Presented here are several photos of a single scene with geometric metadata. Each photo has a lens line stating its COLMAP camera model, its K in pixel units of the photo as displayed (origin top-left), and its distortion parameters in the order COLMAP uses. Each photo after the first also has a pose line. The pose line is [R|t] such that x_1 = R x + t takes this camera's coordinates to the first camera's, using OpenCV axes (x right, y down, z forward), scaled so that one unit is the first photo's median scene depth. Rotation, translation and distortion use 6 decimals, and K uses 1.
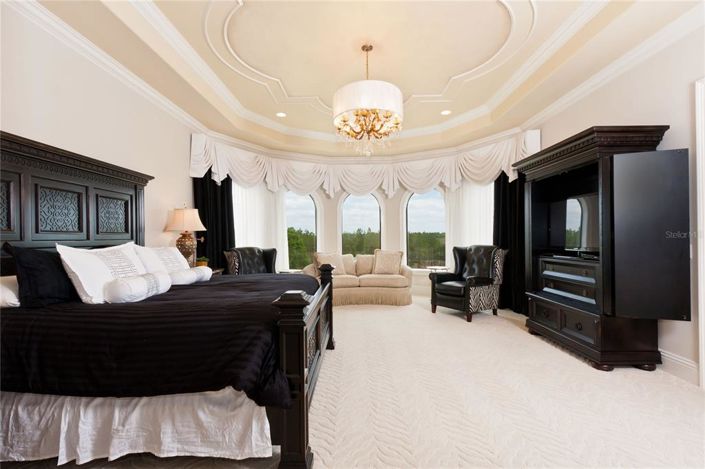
lens RADIAL K [[322.0, 0, 352.5], [0, 322.0, 234.5], [0, 0, 1]] dist [0.000194, 0.000096]
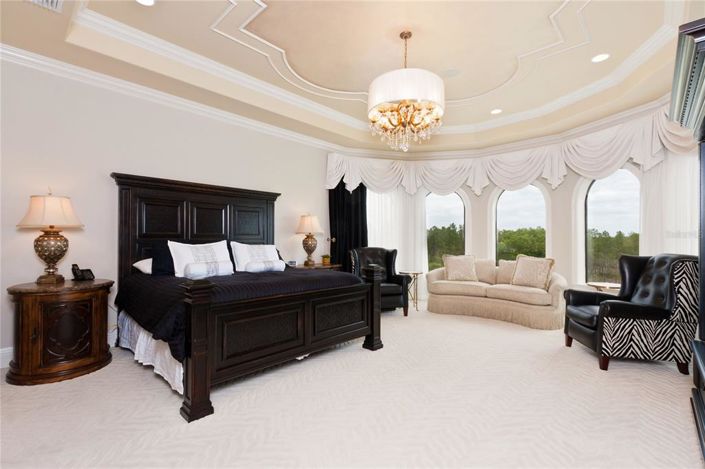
lens RADIAL K [[322.0, 0, 352.5], [0, 322.0, 234.5], [0, 0, 1]] dist [0.000194, 0.000096]
pose [[0.735416, -0.001013, -0.677615, 0.379784], [-0.003204, 0.999983, -0.004971, 0.001177], [0.677608, 0.005827, 0.735400, 0.147586]]
